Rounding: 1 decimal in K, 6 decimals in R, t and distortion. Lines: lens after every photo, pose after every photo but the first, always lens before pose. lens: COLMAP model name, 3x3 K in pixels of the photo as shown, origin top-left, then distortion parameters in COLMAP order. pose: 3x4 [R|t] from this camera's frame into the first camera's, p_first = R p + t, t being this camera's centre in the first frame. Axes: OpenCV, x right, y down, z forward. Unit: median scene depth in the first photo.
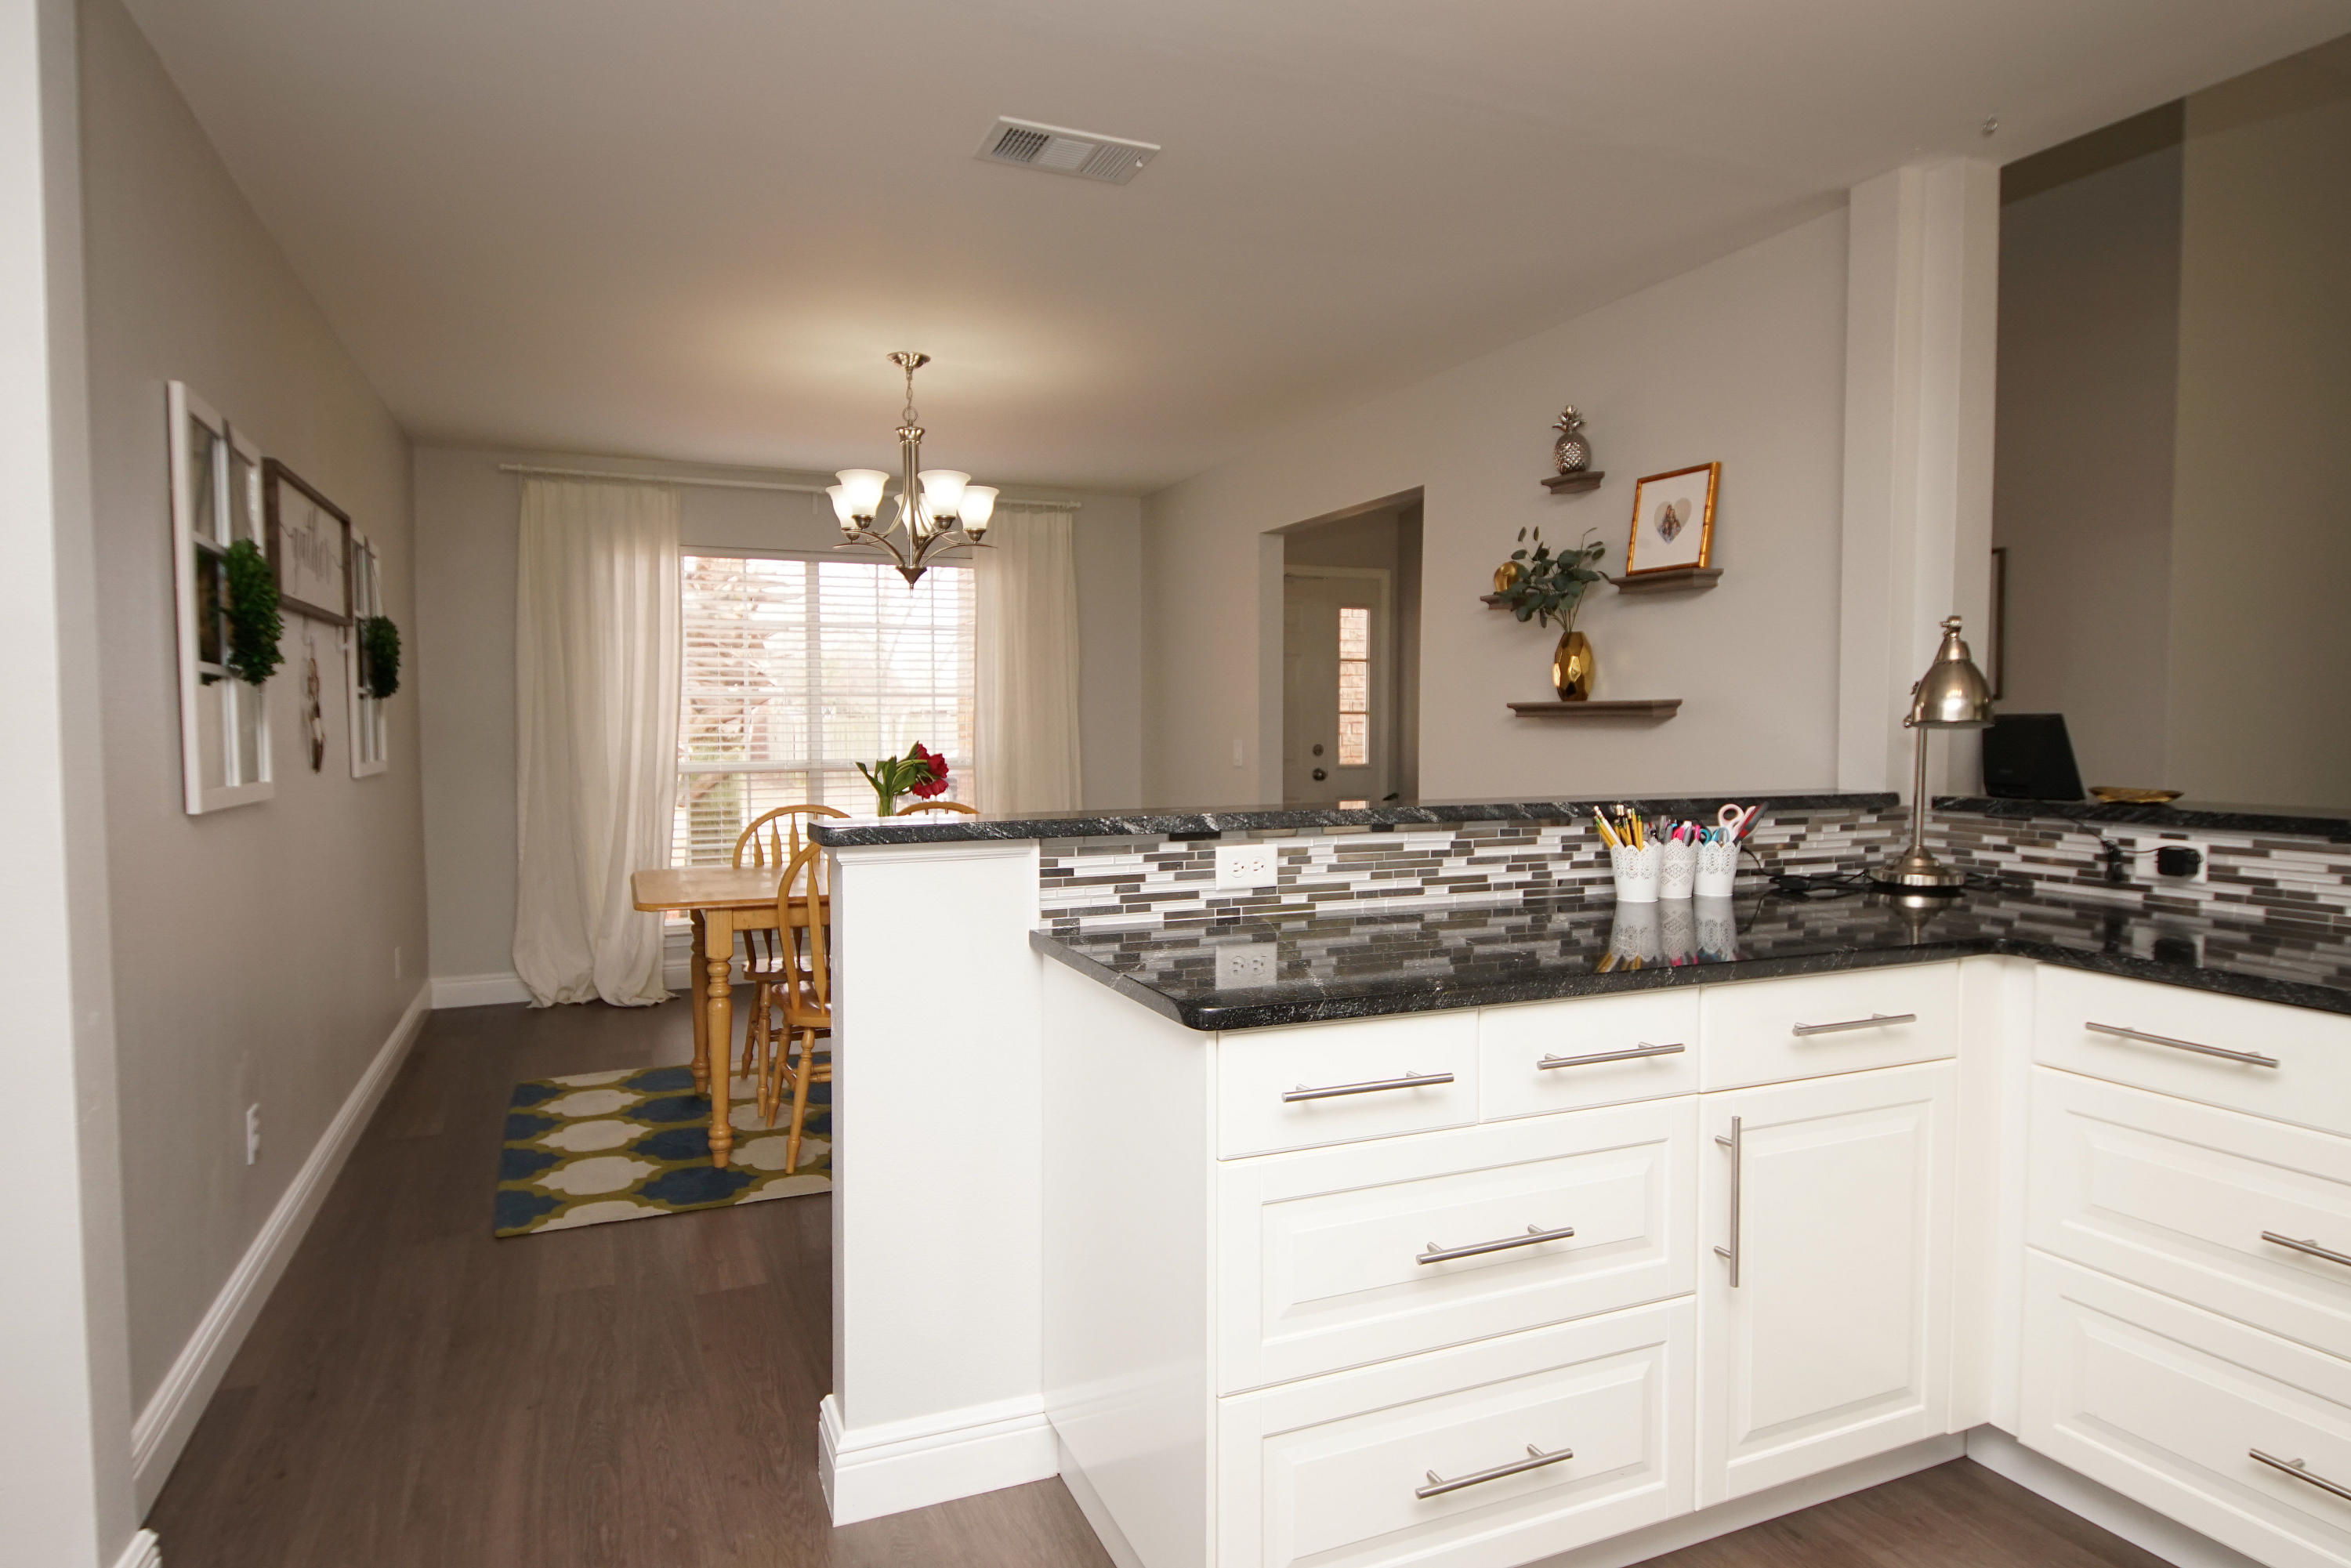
lens RADIAL K [[1301.8, 0, 1163.7], [0, 1301.8, 771.2], [0, 0, 1]] dist [0.028320, -0.039960]
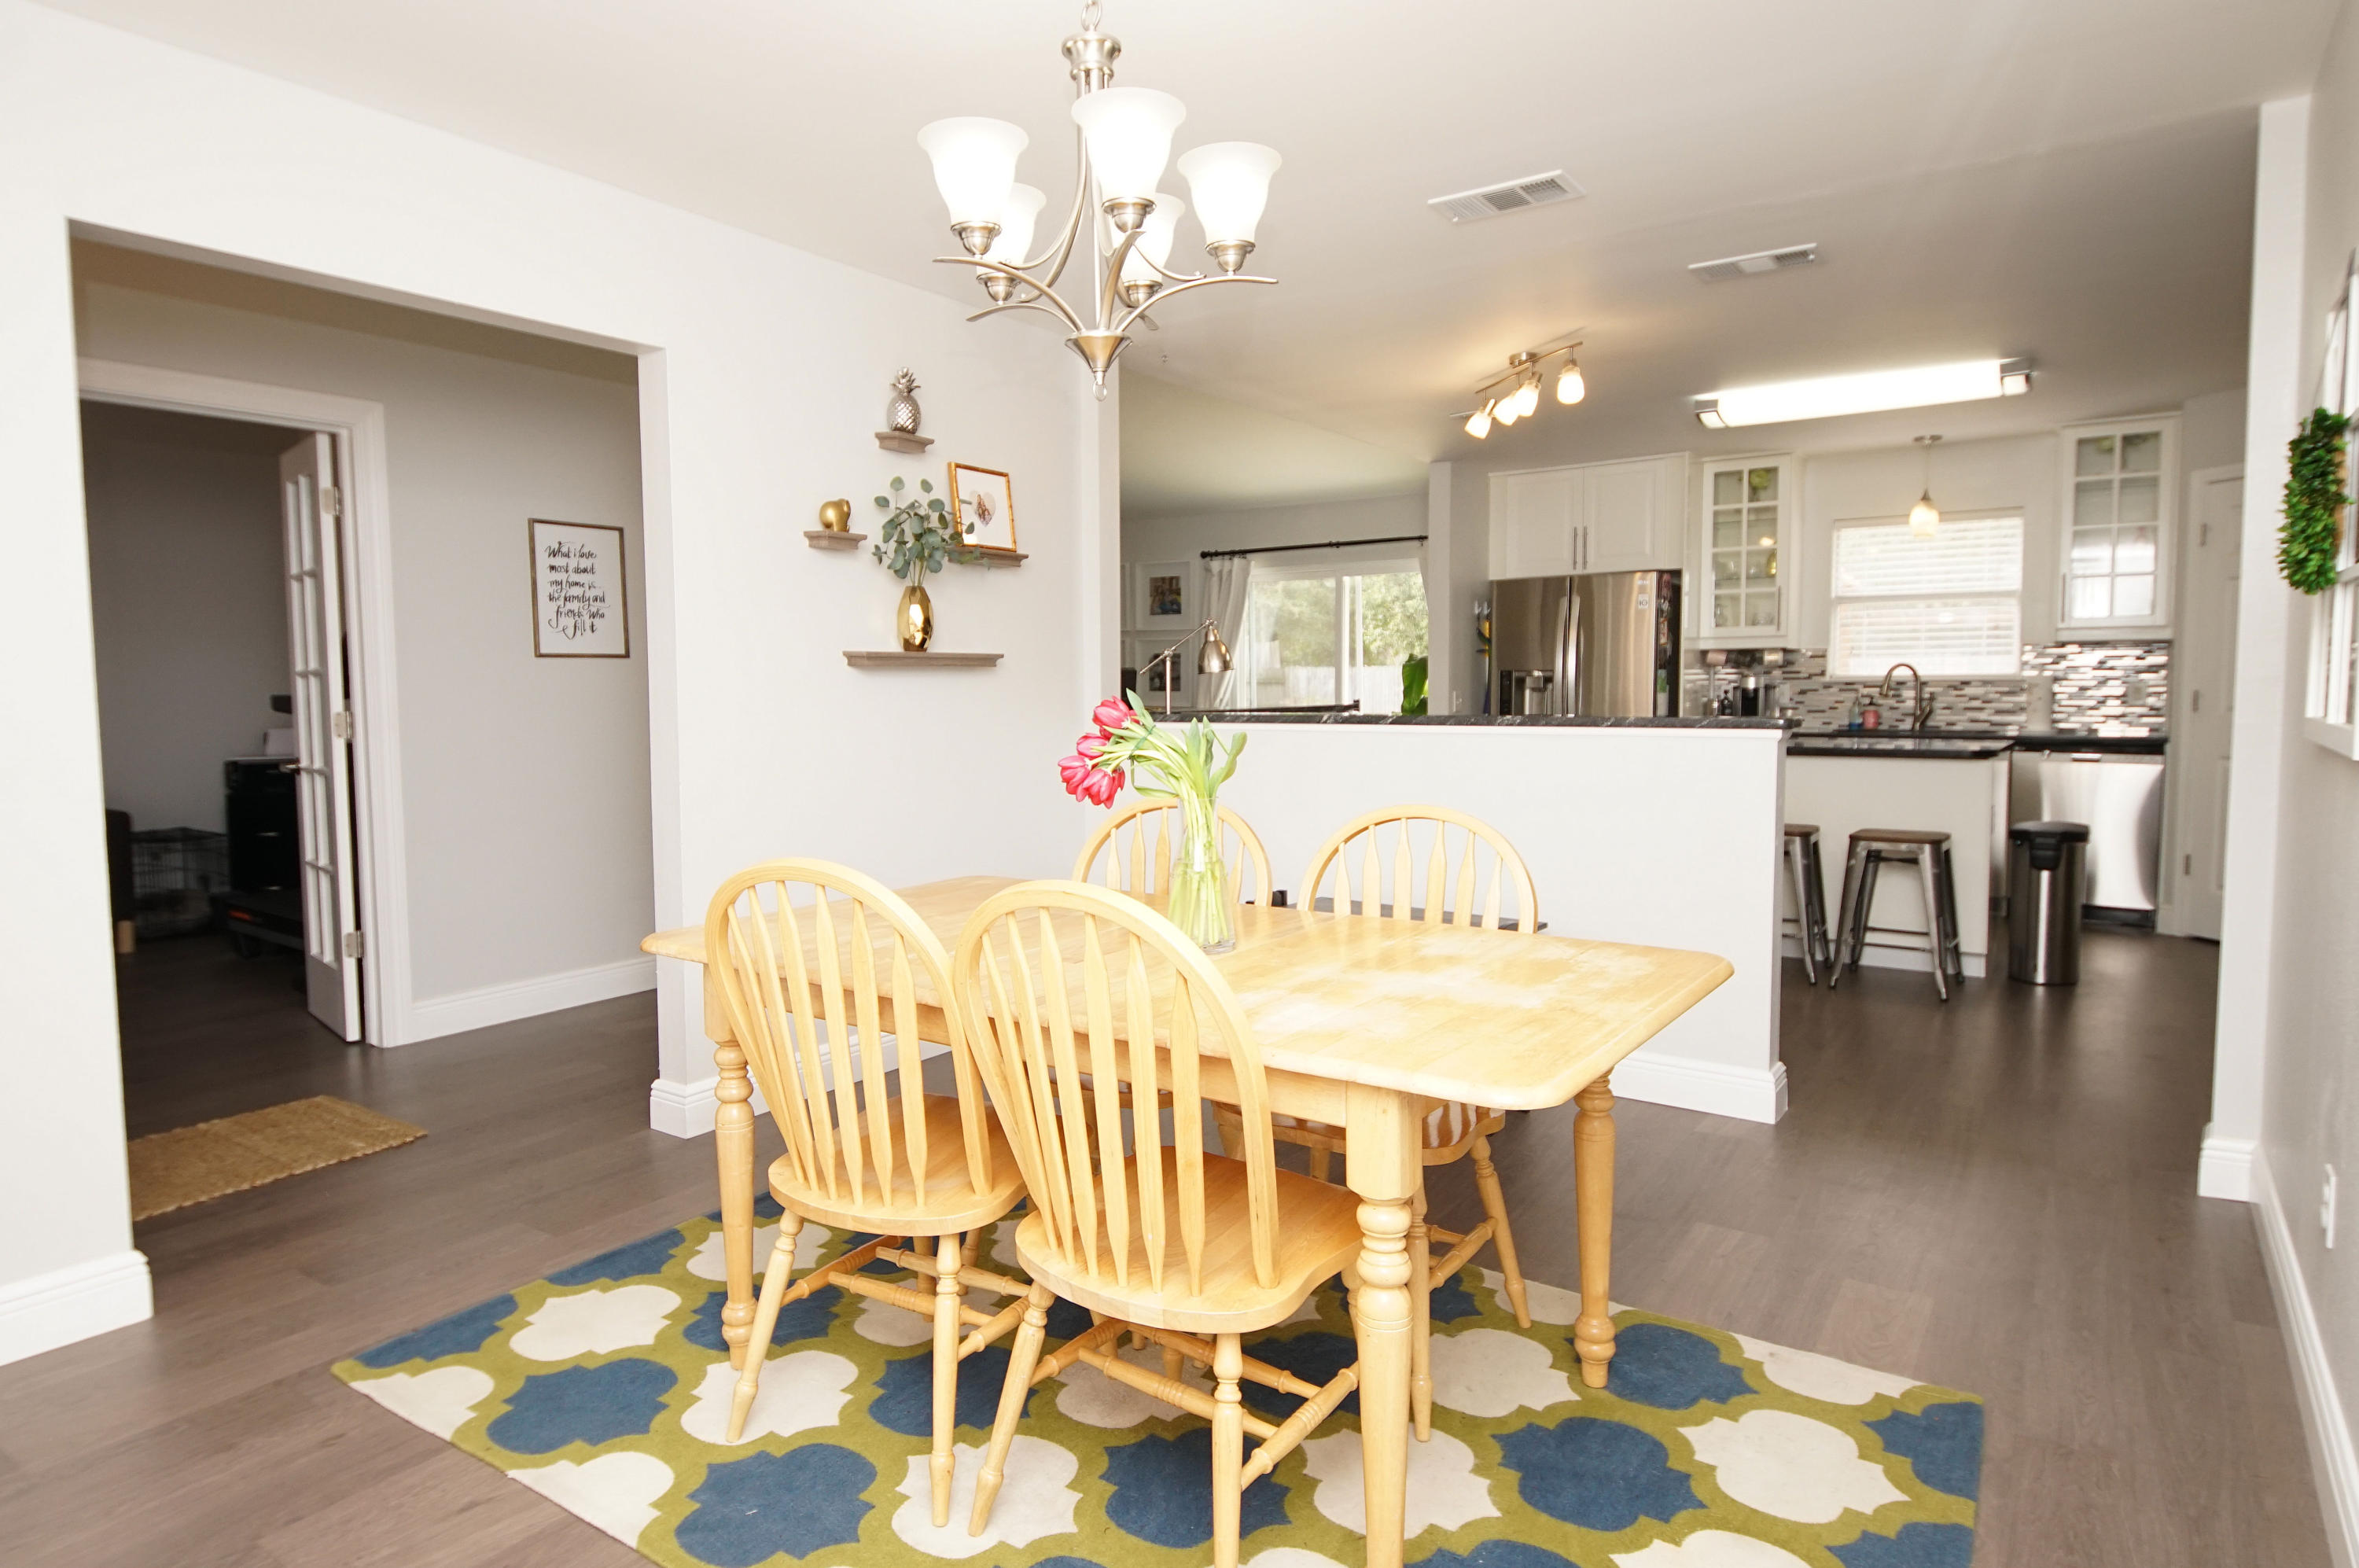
lens RADIAL K [[1306.3, 0, 1167.6], [0, 1306.3, 771.2], [0, 0, 1]] dist [0.028320, -0.039960]
pose [[-0.513889, -0.053735, 0.856172, -0.723549], [0.041608, 0.995300, 0.087440, -0.044034], [-0.856847, 0.080558, -0.509238, 1.416369]]
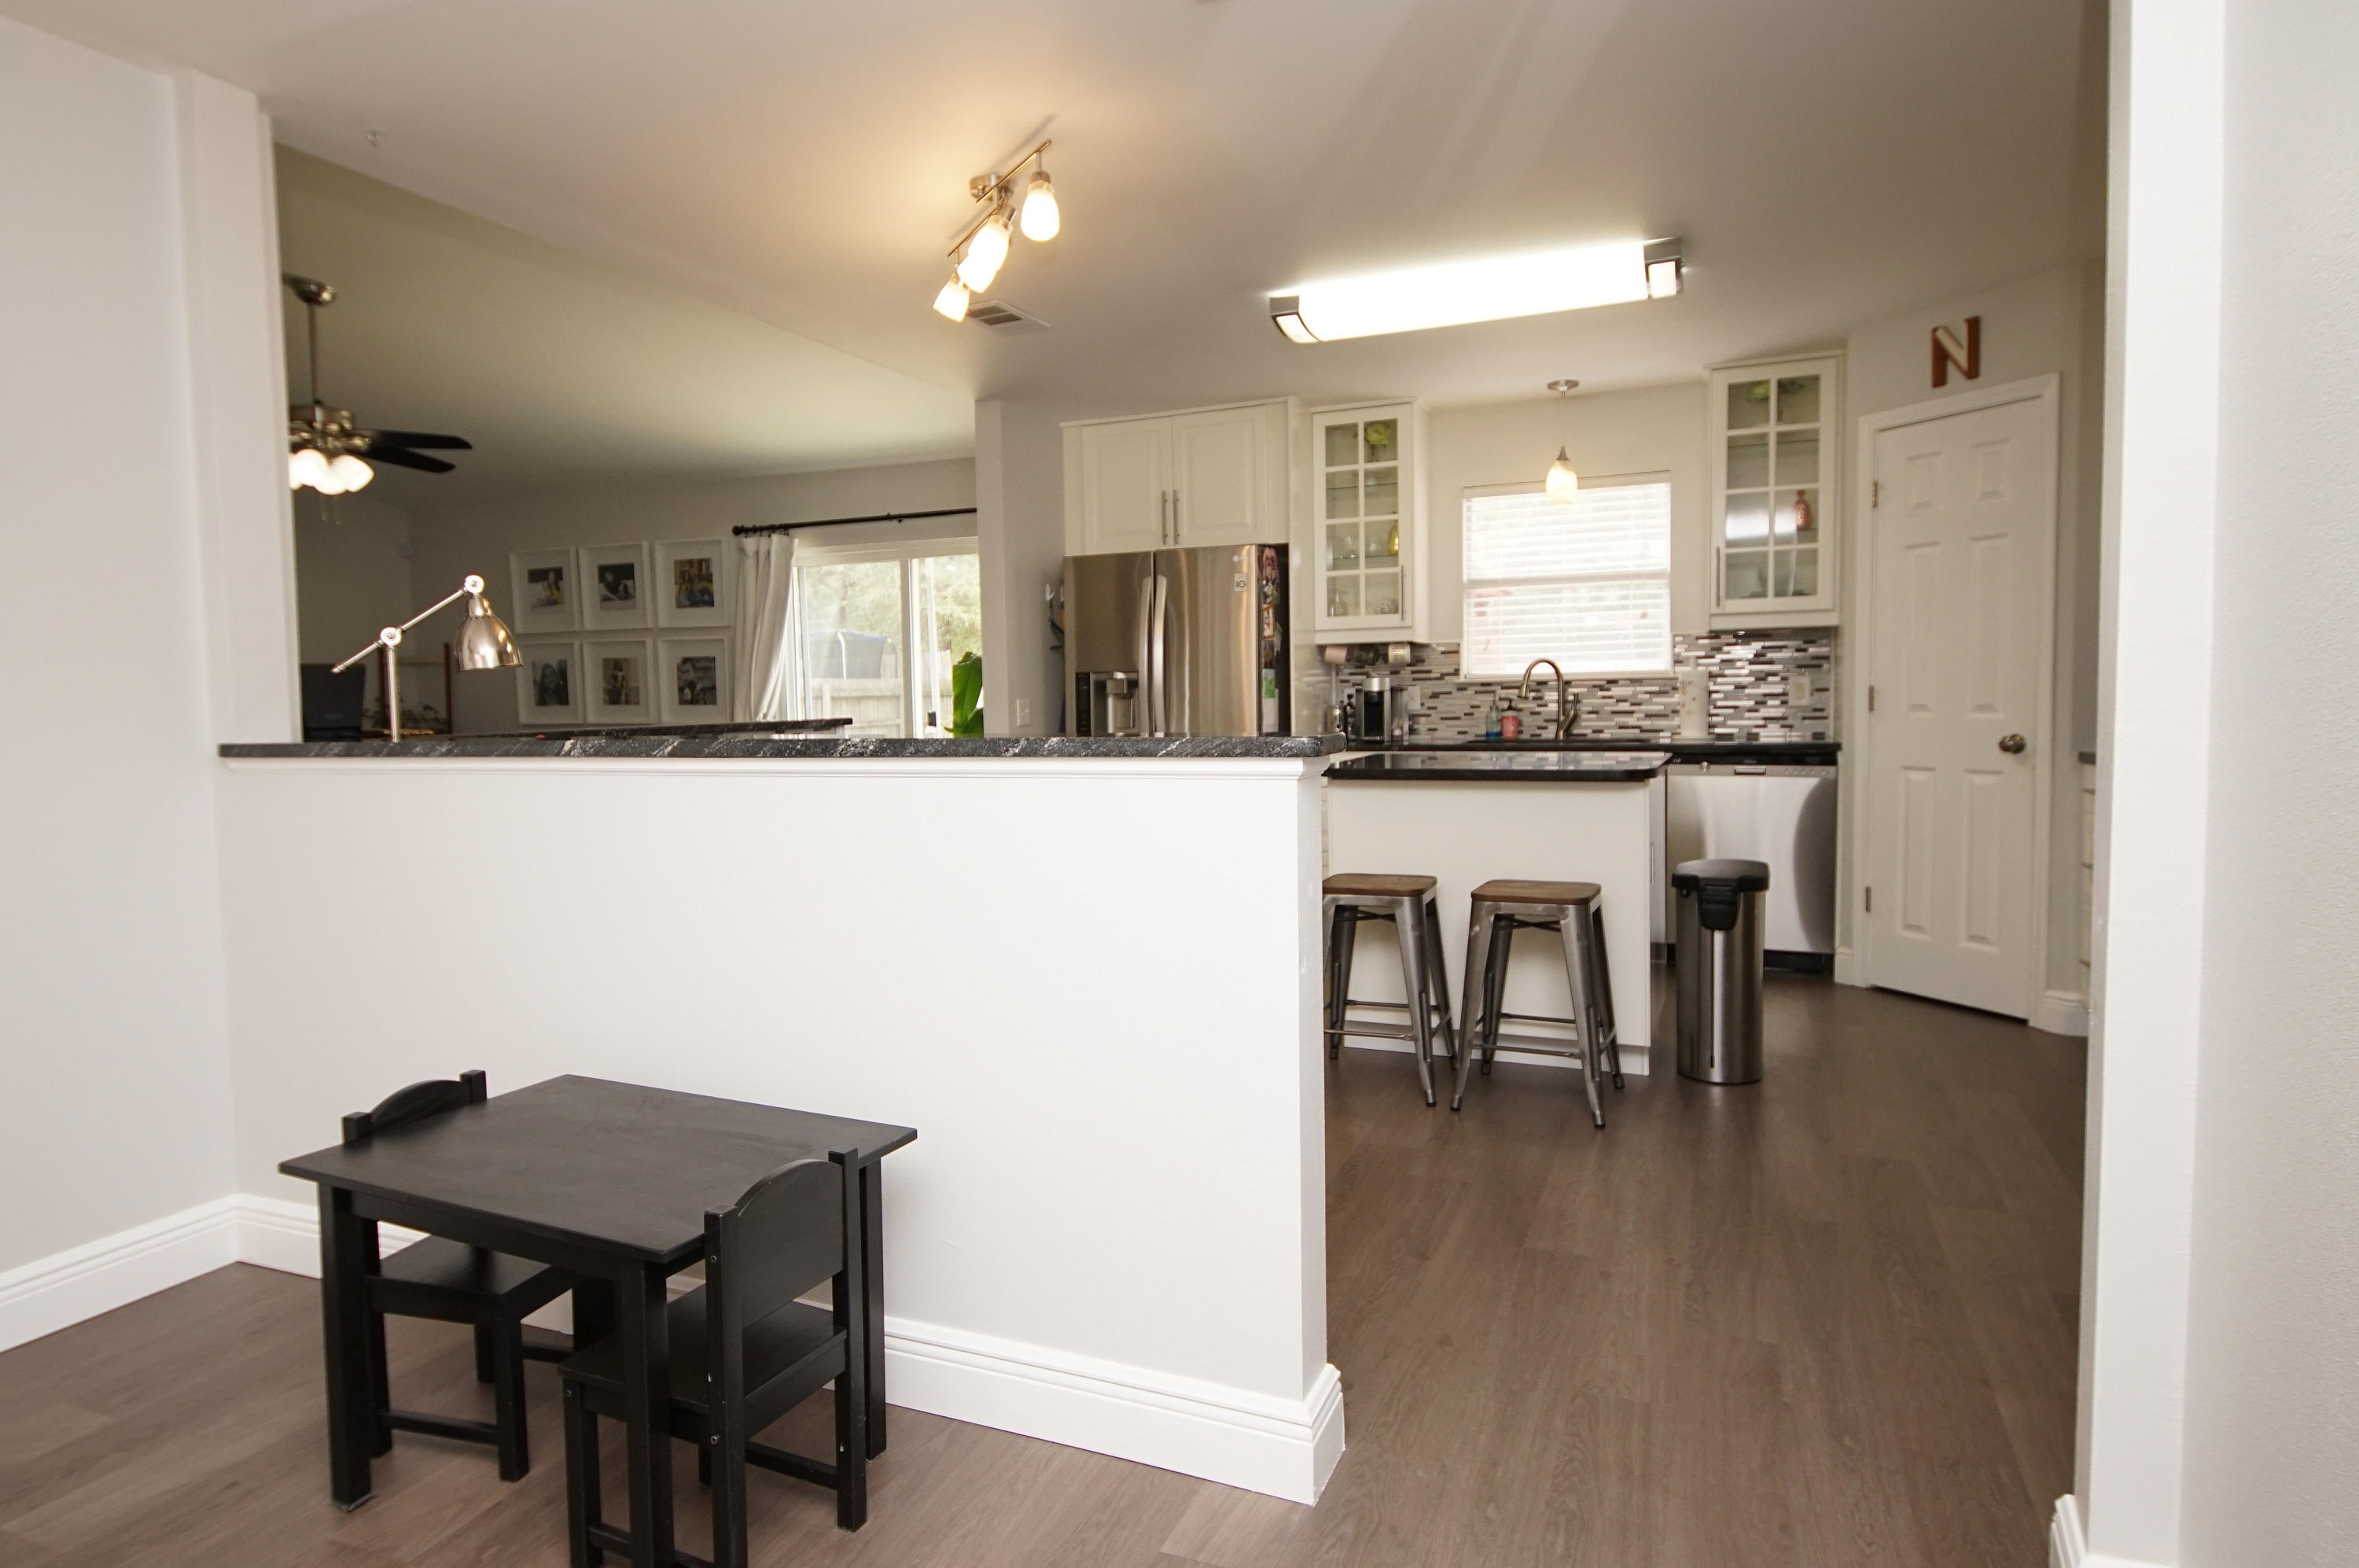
lens RADIAL K [[1306.3, 0, 1167.6], [0, 1306.3, 771.2], [0, 0, 1]] dist [0.028320, -0.039960]
pose [[-0.687933, -0.030586, 0.725130, -0.467275], [0.048050, 0.995000, 0.087555, -0.014147], [-0.724182, 0.095074, -0.683023, 0.934338]]
